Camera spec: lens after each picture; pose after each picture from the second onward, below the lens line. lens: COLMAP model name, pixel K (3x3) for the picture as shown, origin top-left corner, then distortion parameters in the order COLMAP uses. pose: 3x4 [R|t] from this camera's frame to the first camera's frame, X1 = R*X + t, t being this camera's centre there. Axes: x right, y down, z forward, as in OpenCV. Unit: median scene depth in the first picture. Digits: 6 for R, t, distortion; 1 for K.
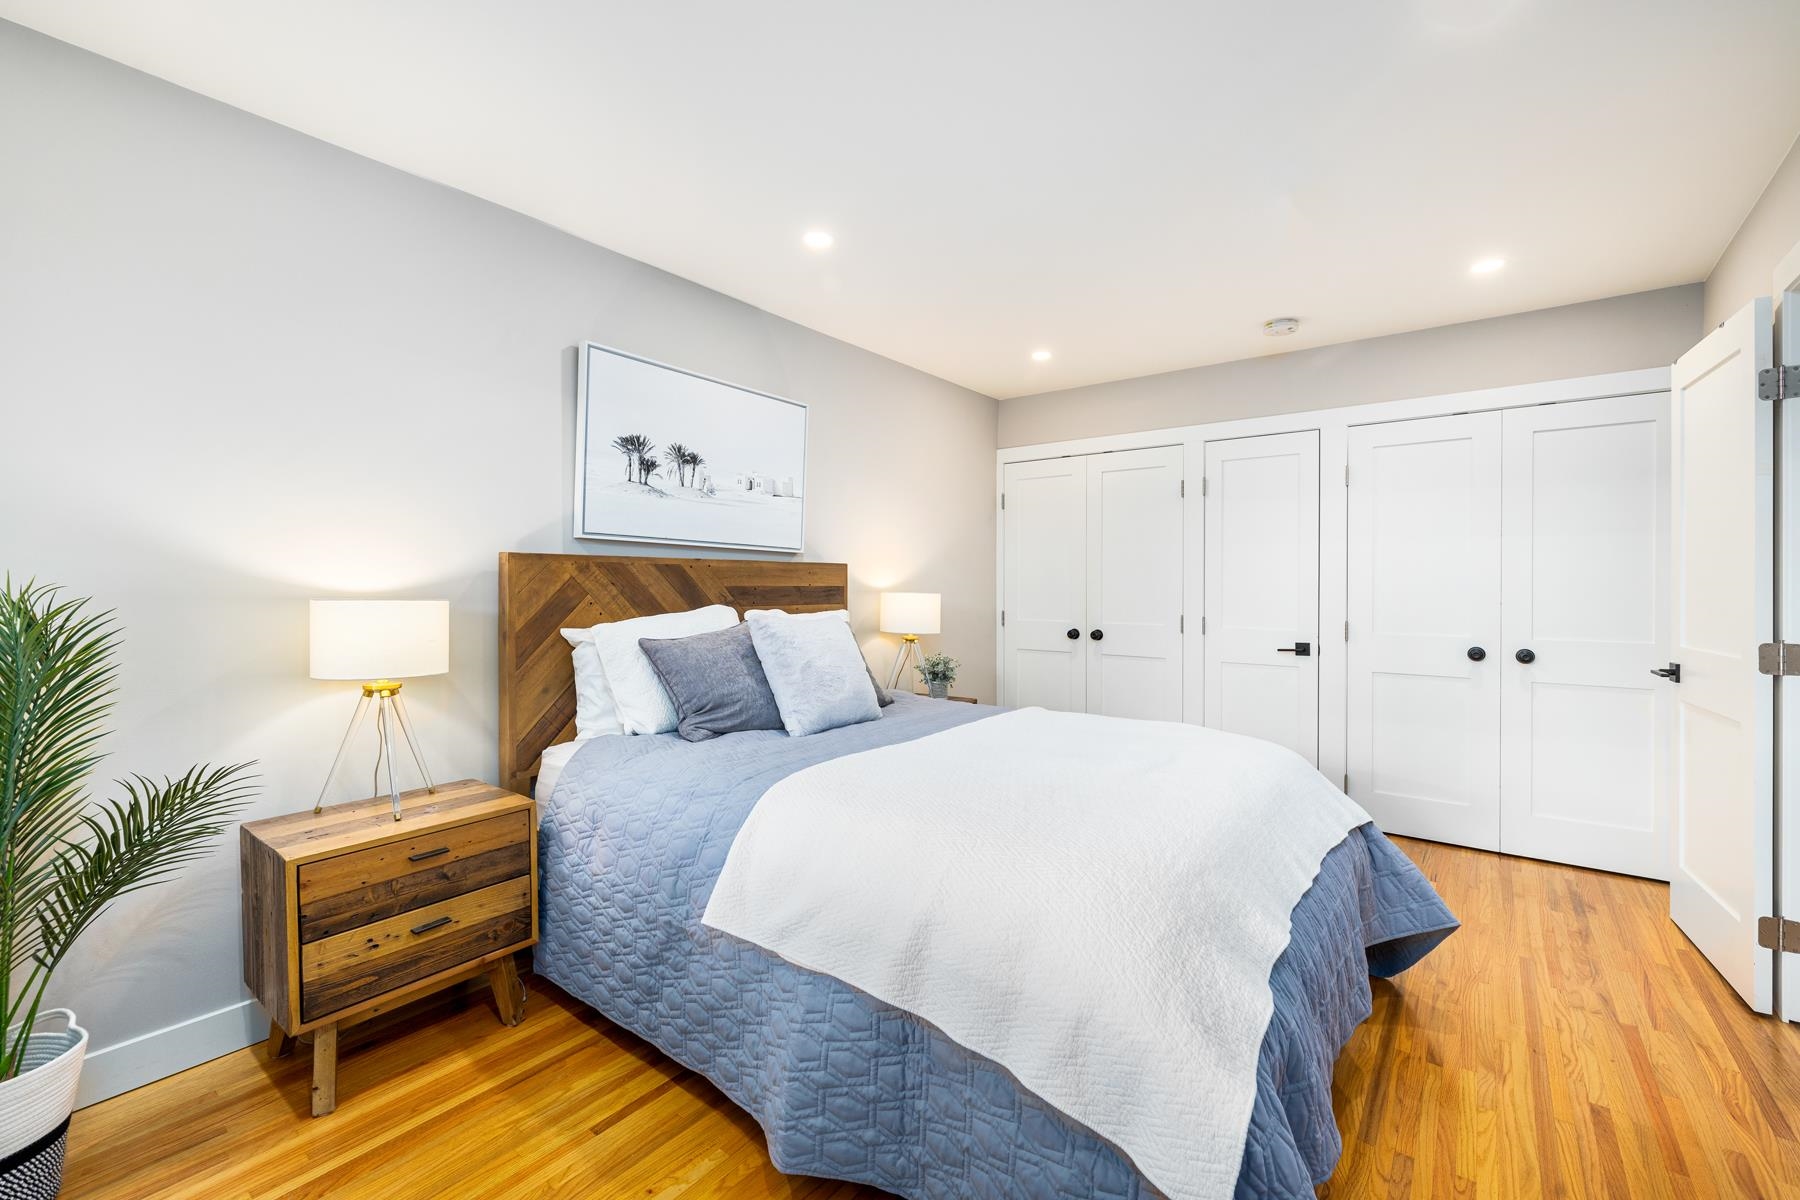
lens RADIAL K [[752.9, 0, 900.9], [0, 752.9, 593.0], [0, 0, 1]] dist [-0.001518, 0.001911]
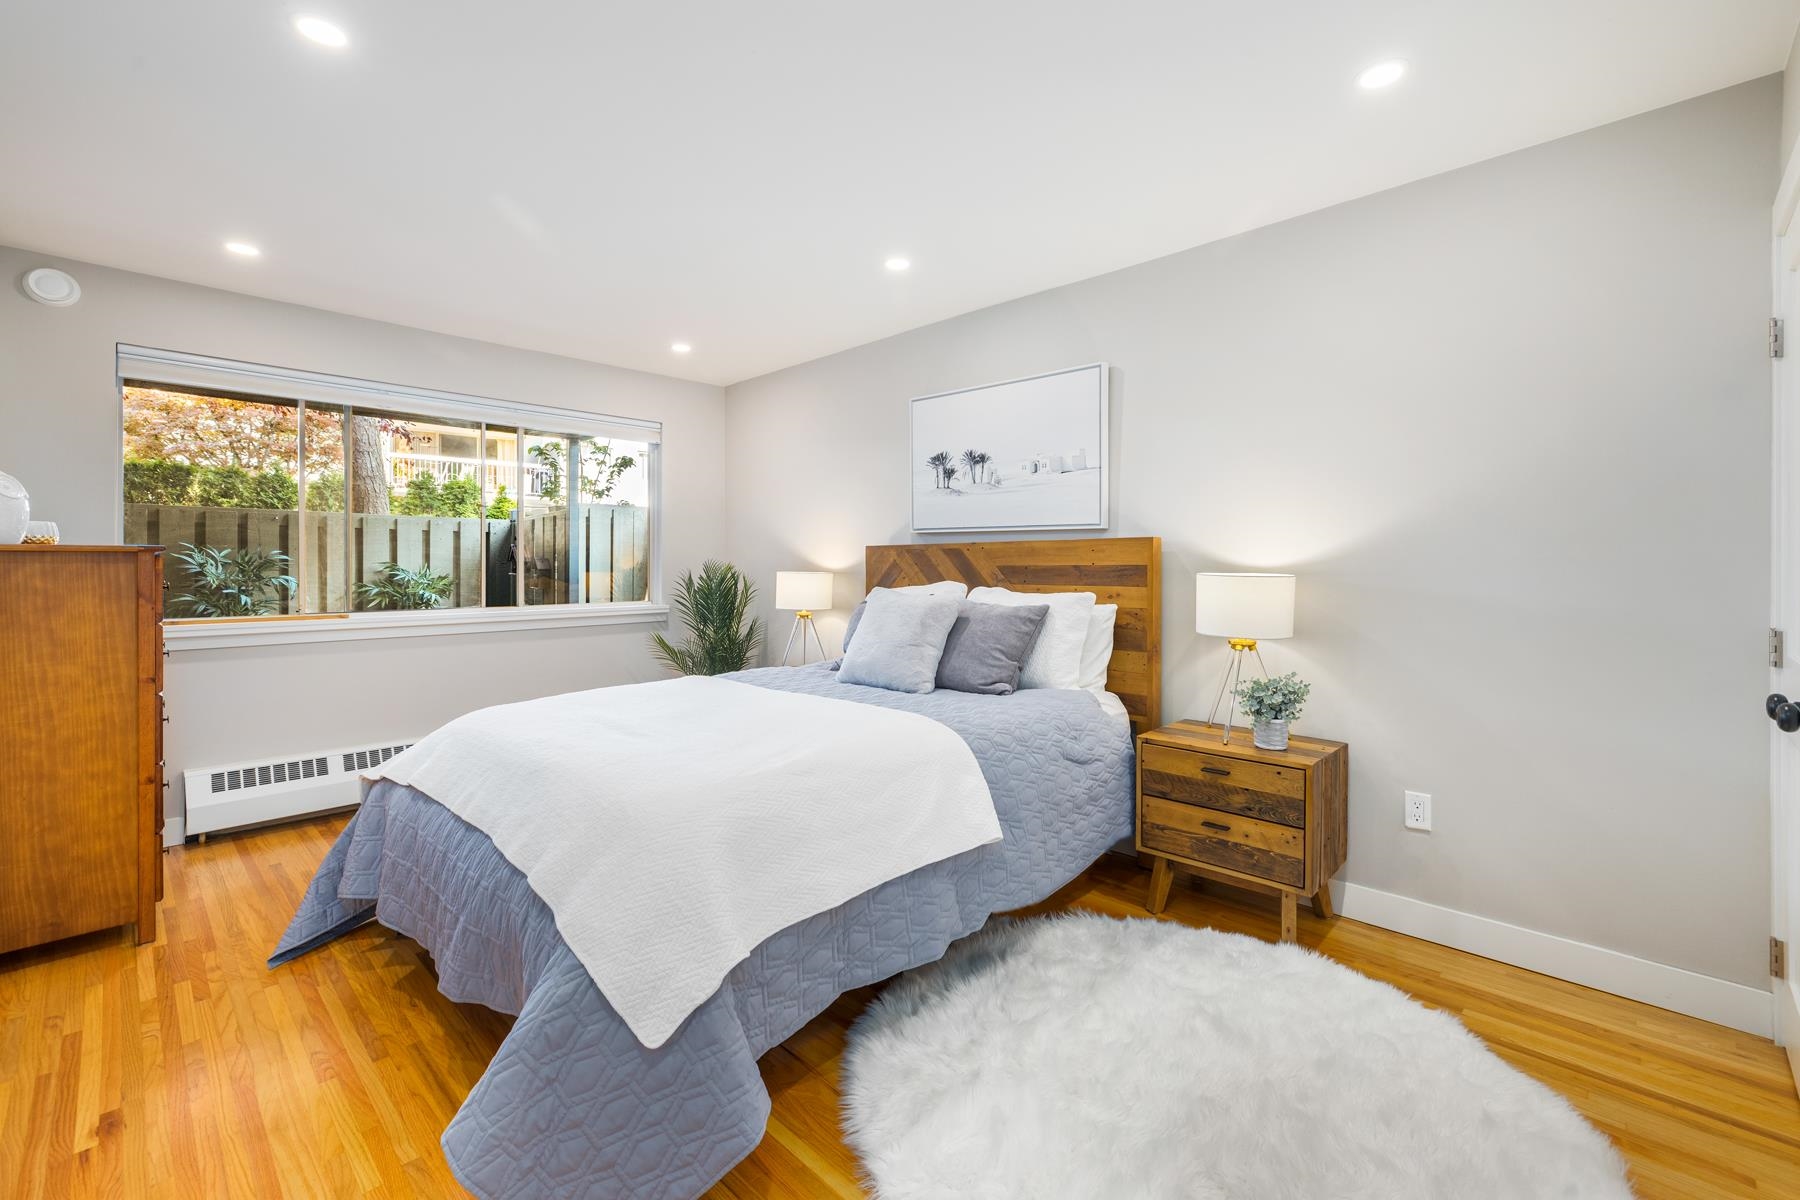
lens RADIAL K [[752.9, 0, 919.8], [0, 752.9, 575.1], [0, 0, 1]] dist [-0.001518, 0.001911]
pose [[-0.087782, 0.002848, -0.996136, 0.935664], [-0.013565, 0.999900, 0.004054, 0.002437], [0.996047, 0.013868, -0.087735, 1.030010]]
